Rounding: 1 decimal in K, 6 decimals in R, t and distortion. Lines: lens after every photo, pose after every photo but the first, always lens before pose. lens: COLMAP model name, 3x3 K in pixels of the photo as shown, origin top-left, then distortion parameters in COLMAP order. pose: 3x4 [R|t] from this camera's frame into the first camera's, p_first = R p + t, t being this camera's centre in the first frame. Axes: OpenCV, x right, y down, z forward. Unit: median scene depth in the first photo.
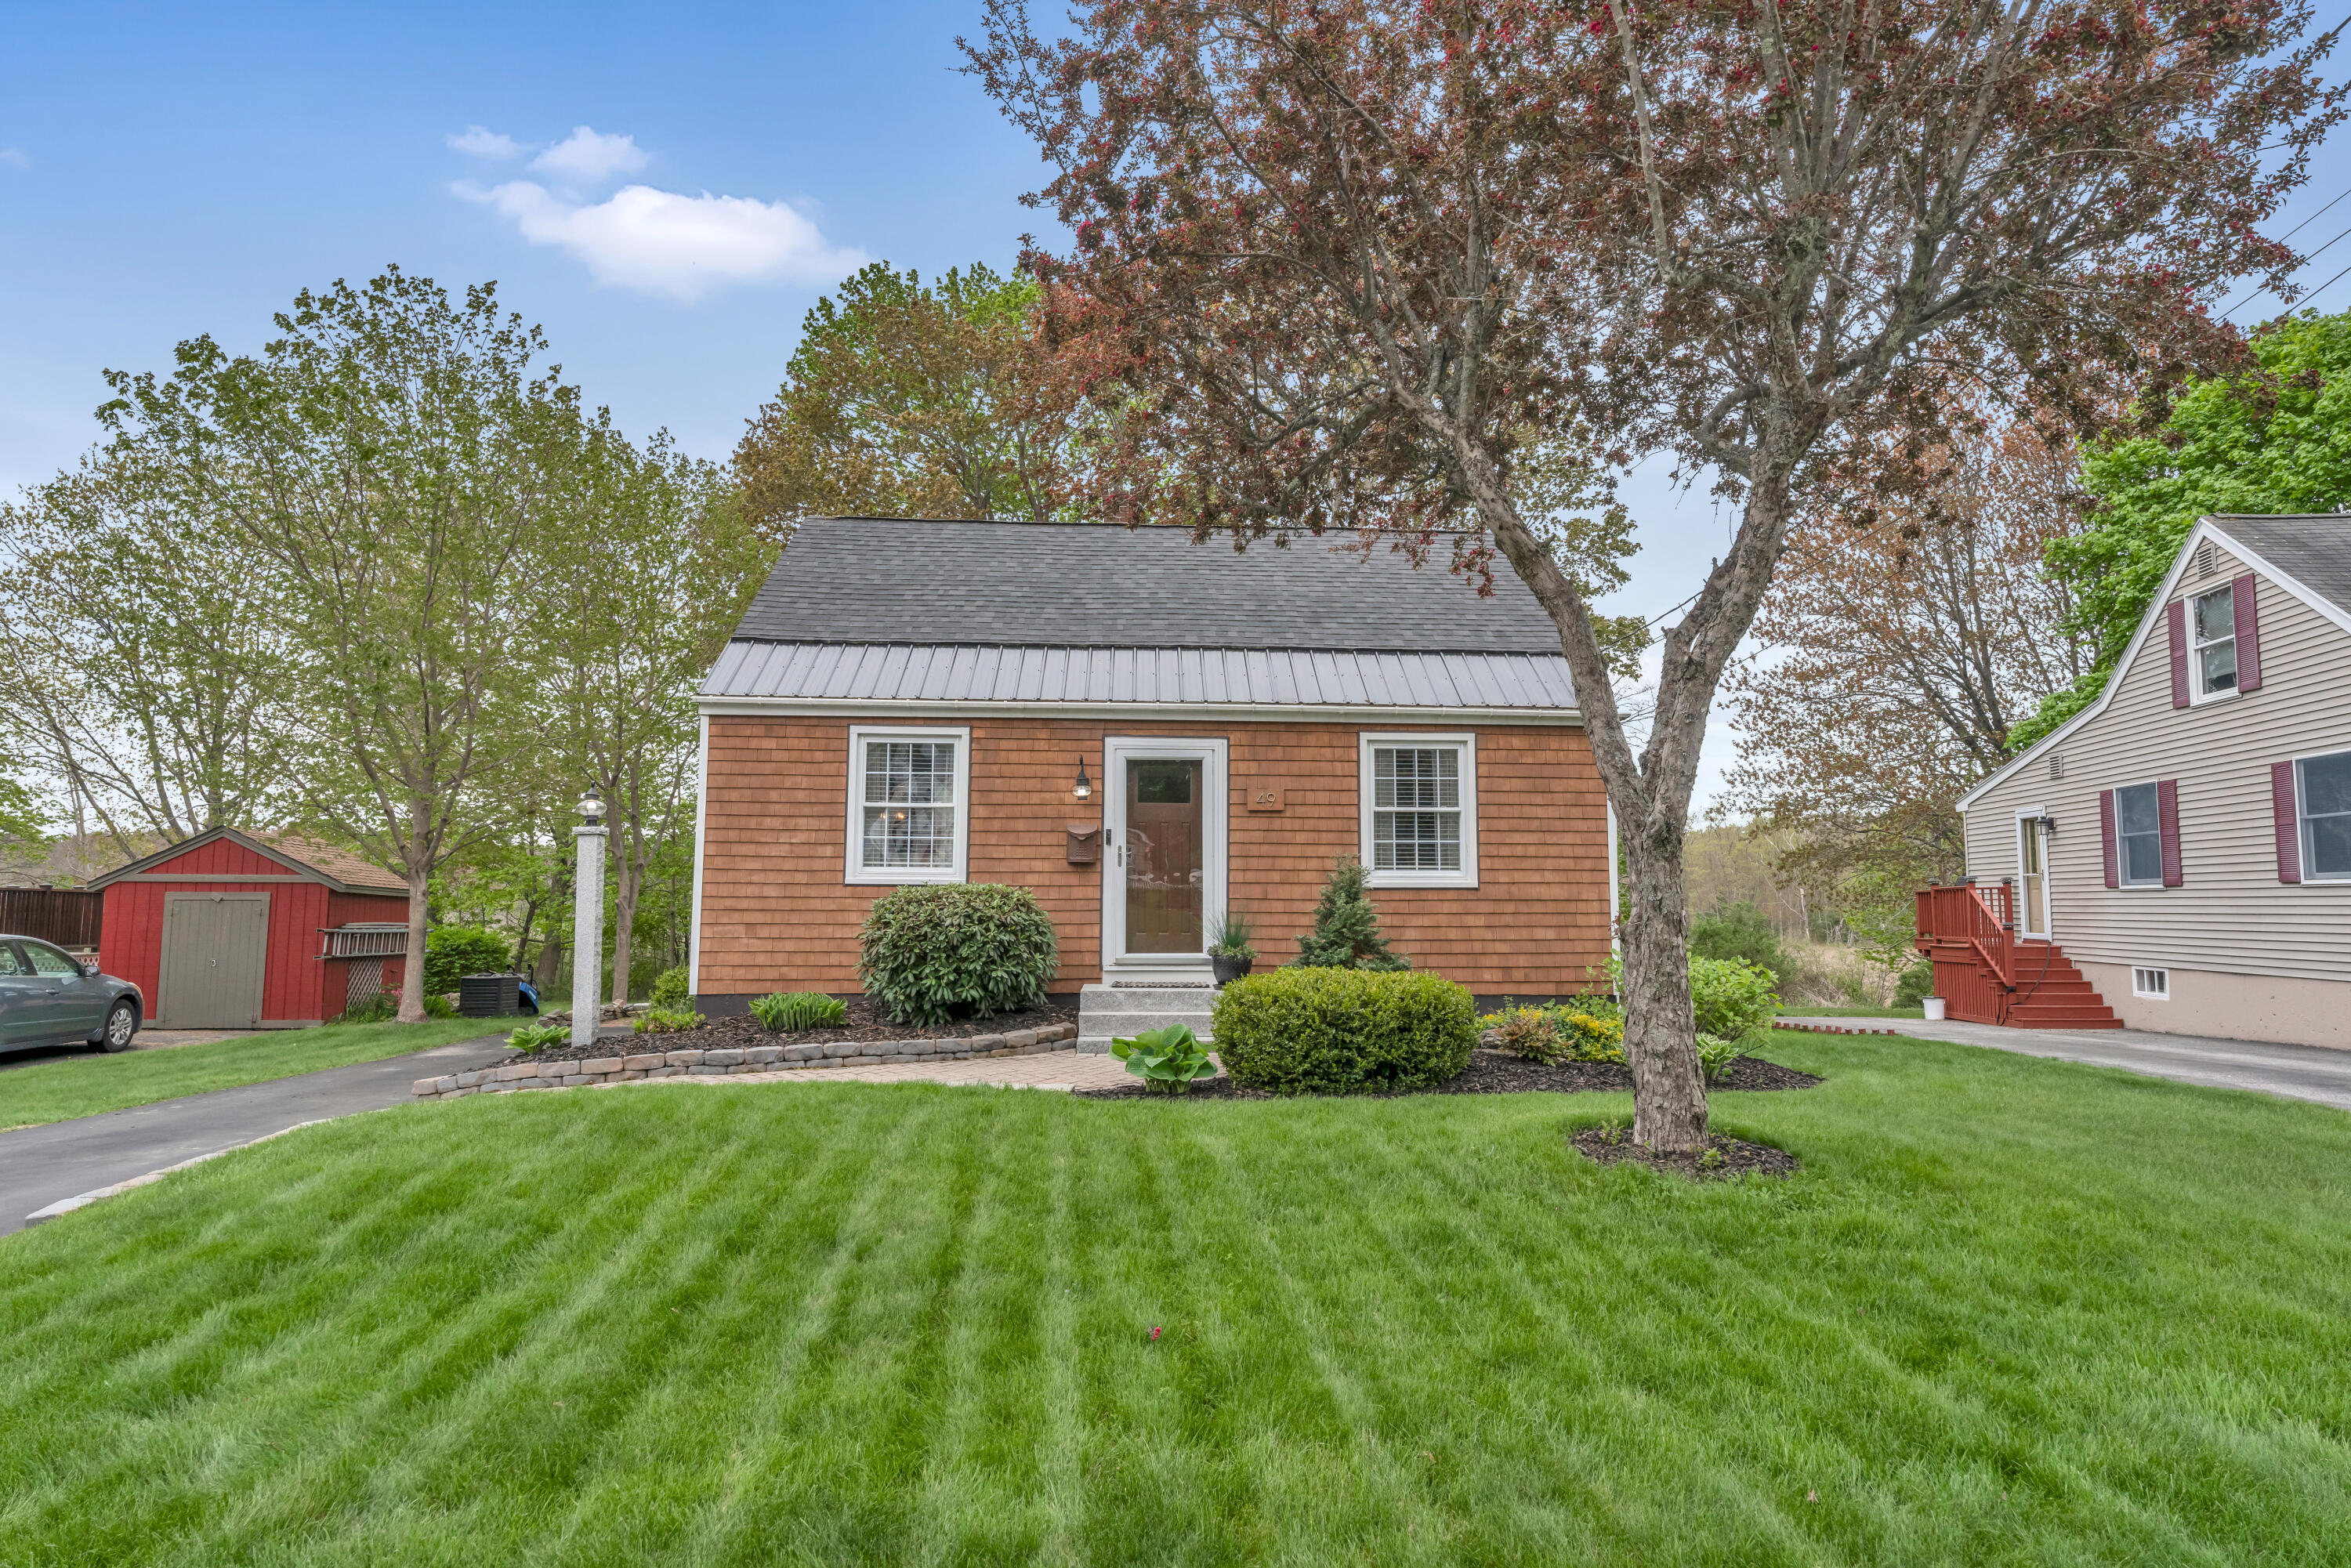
lens RADIAL K [[1303.8, 0, 1193.2], [0, 1303.8, 778.6], [0, 0, 1]] dist [0.002424, 0.001449]
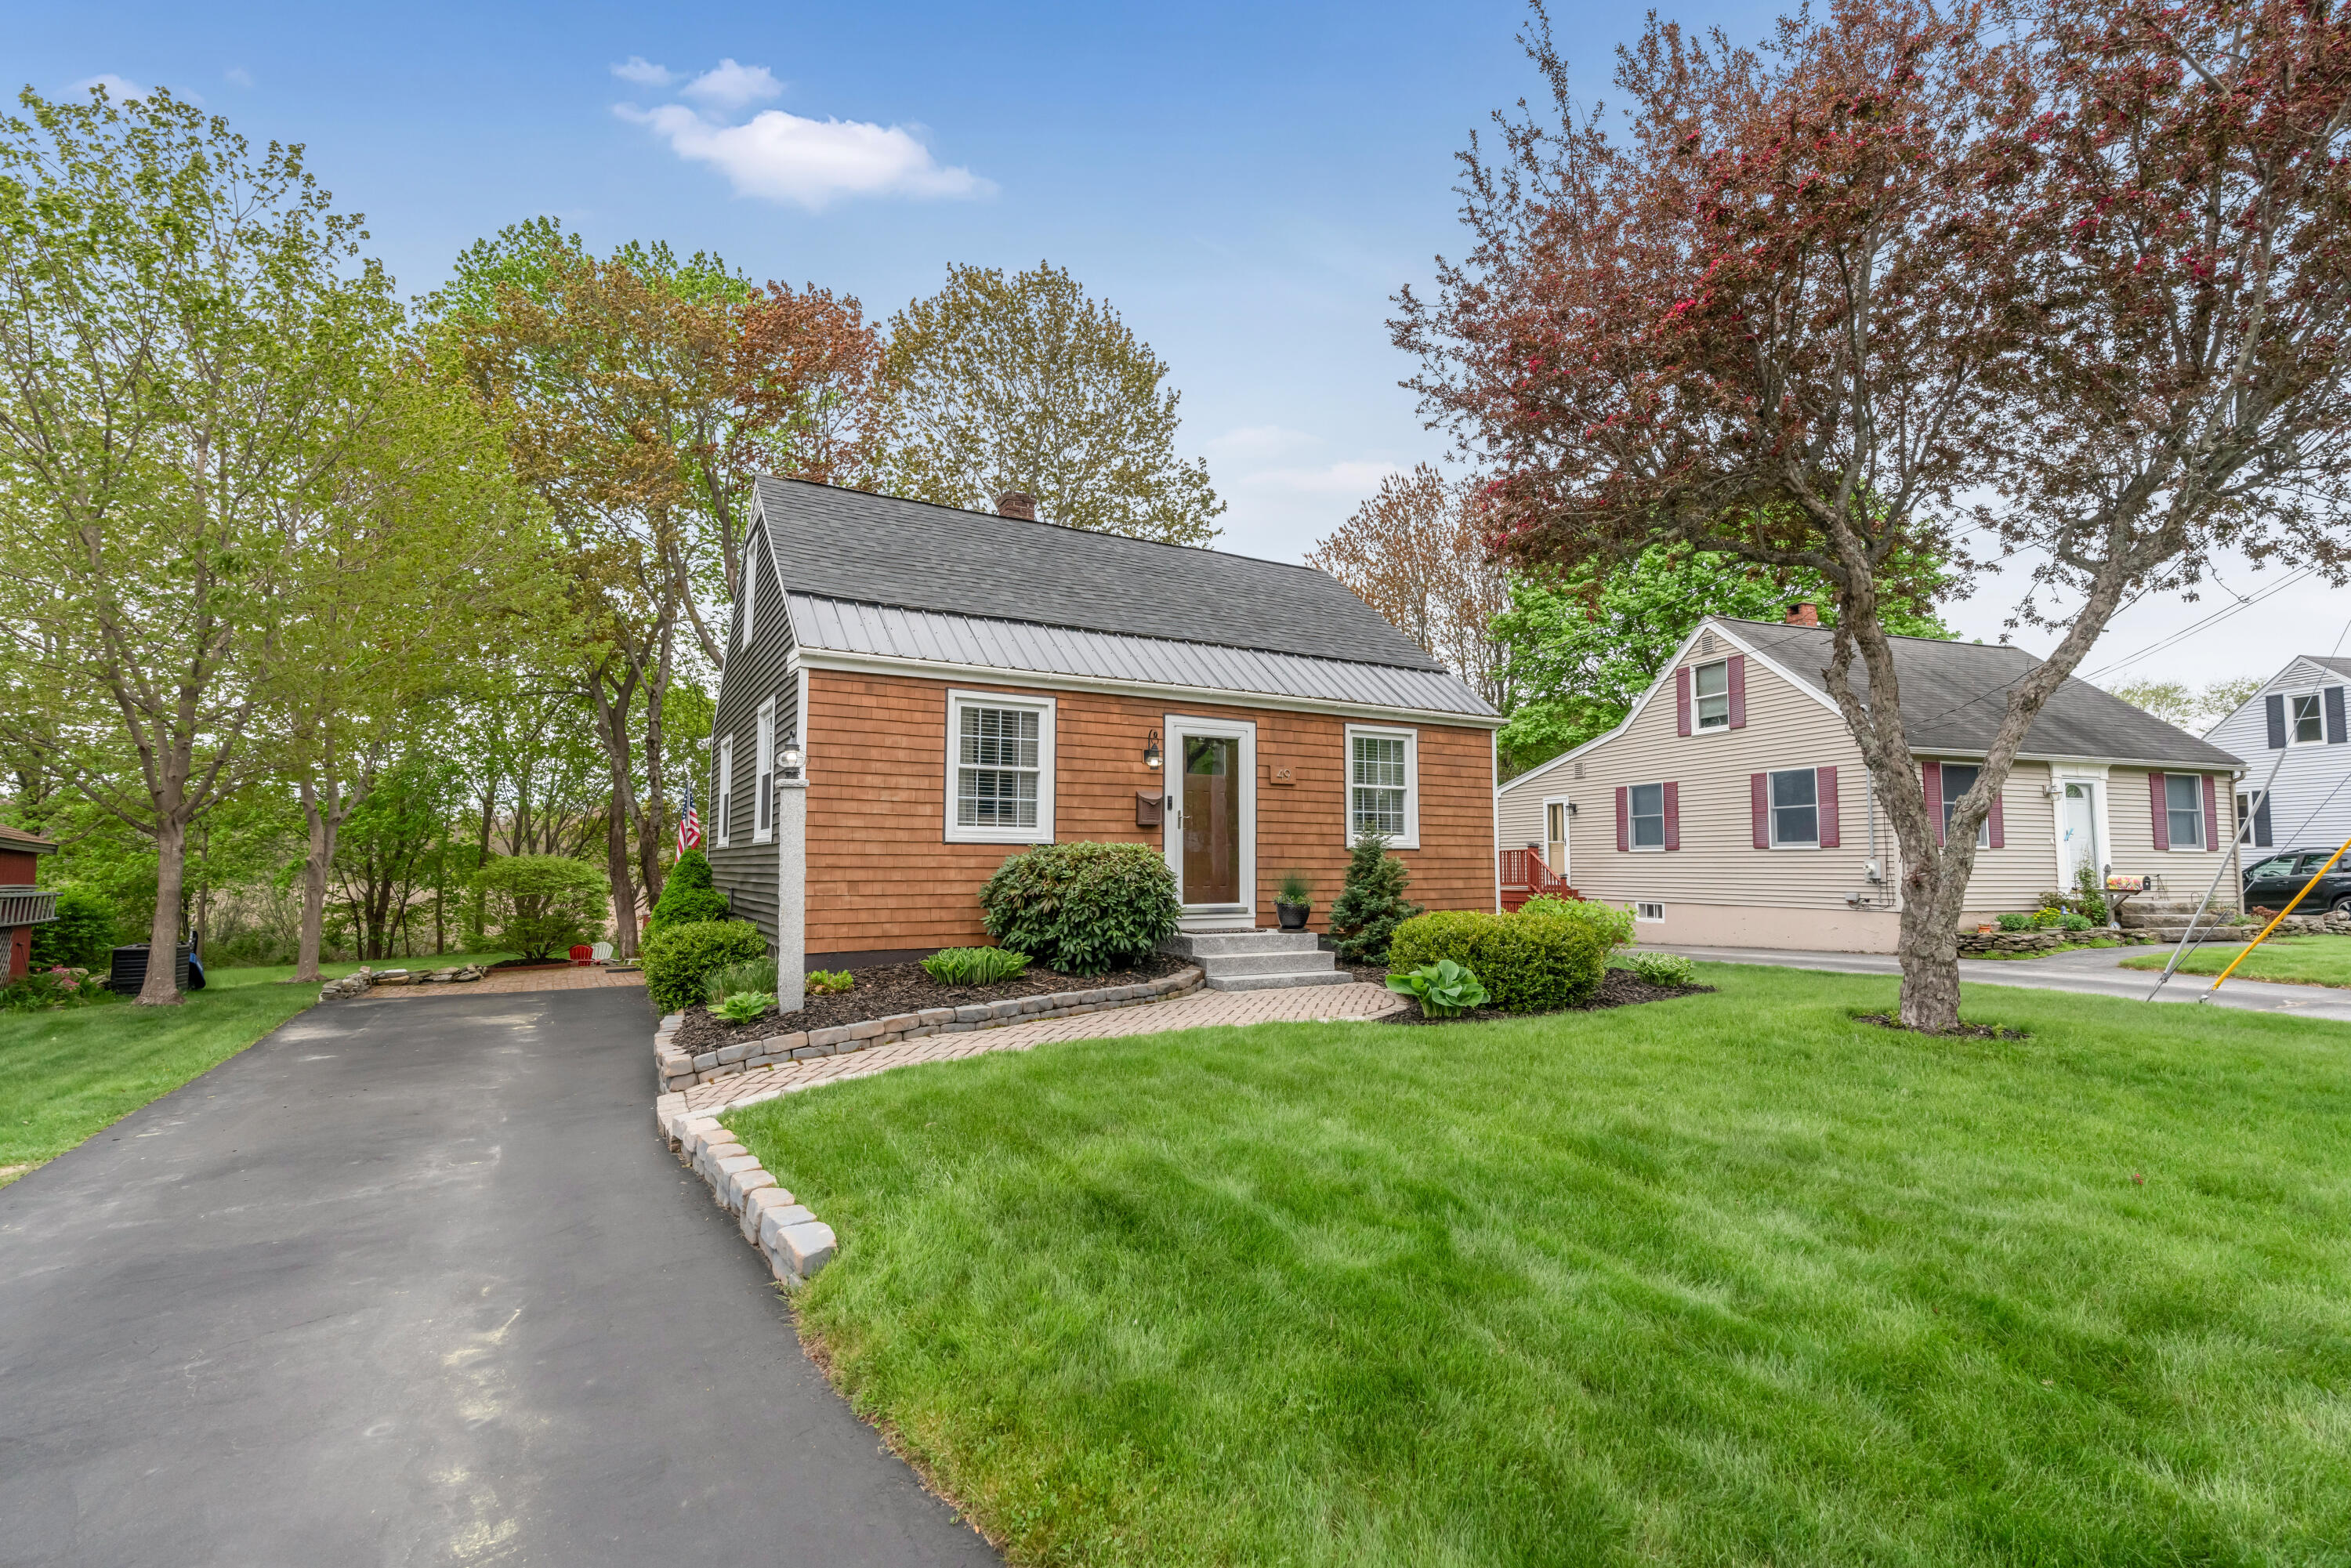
lens RADIAL K [[1057.4, 0, 1175.5], [0, 1057.4, 784.0], [0, 0, 1]] dist [-0.003327, 0.000682]
pose [[0.900955, 0.032170, 0.432717, -0.454976], [-0.042493, 0.998996, 0.014205, 0.014811], [-0.431826, -0.031185, 0.901418, 0.162082]]
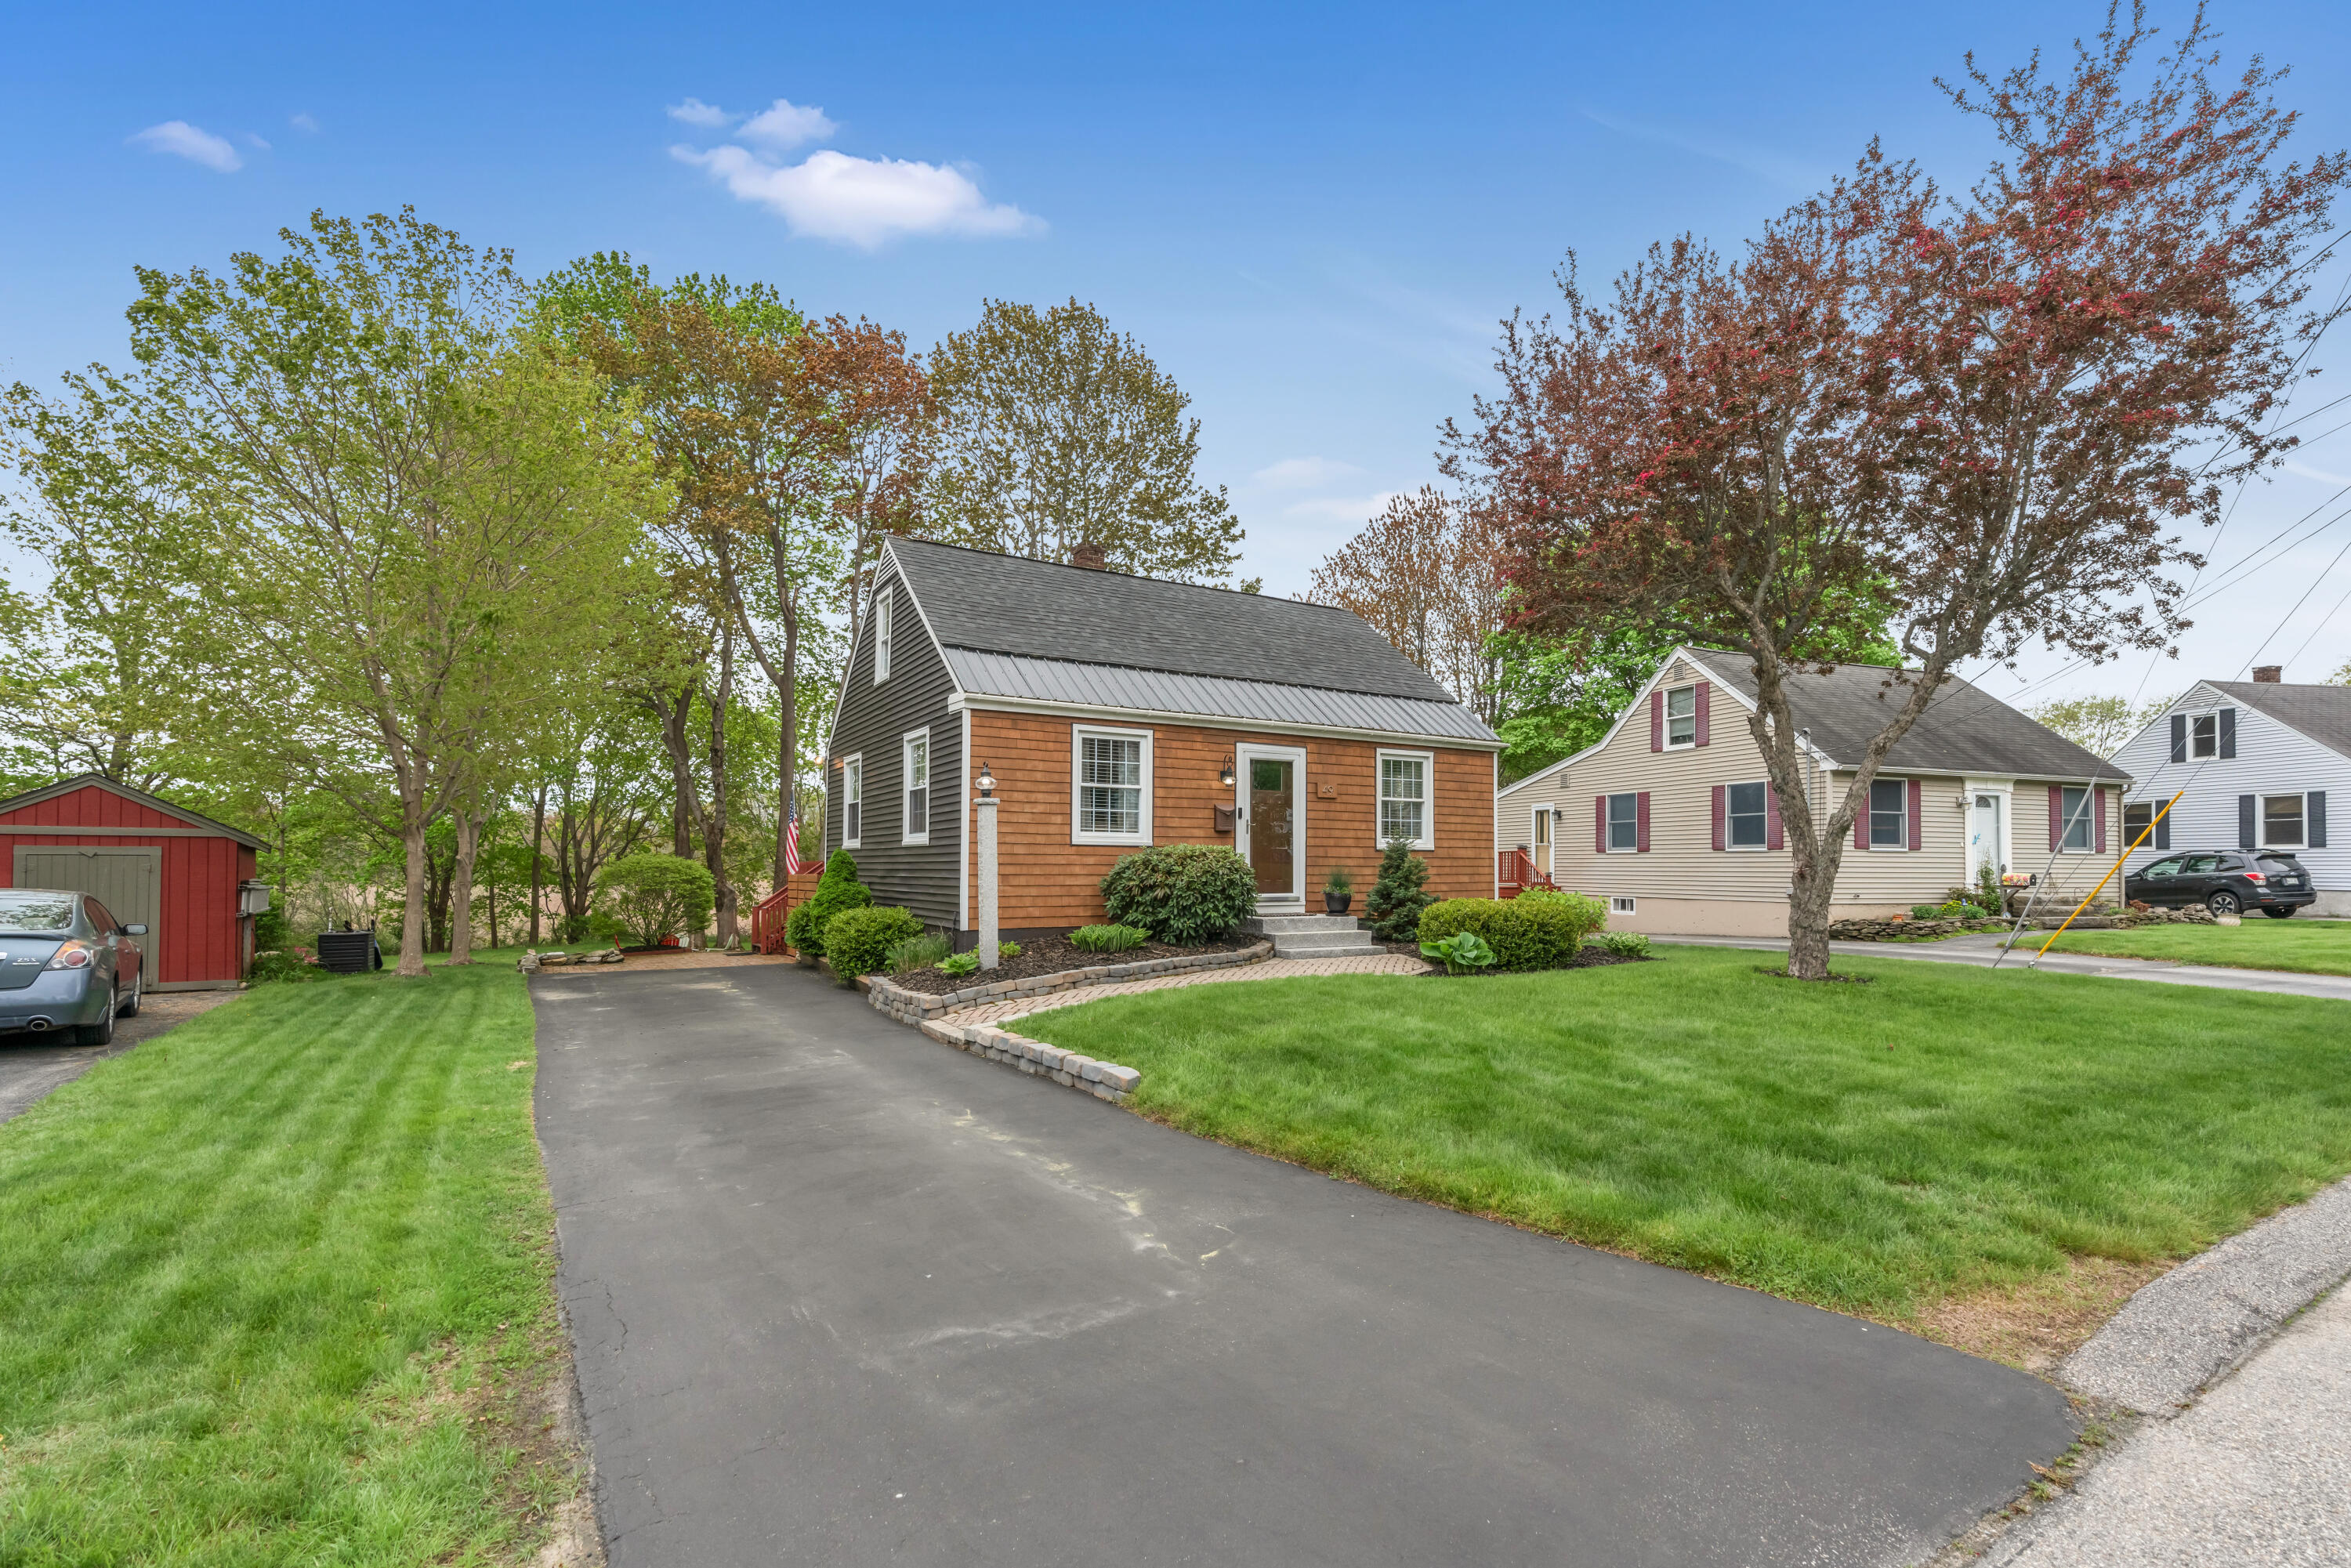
lens RADIAL K [[1056.2, 0, 1184.5], [0, 1056.2, 845.5], [0, 0, 1]] dist [-0.000871, -0.000095]
pose [[0.891498, 0.008686, 0.452942, -0.634168], [-0.045546, 0.996469, 0.070537, 0.001173], [-0.450730, -0.083513, 0.888745, -0.003924]]
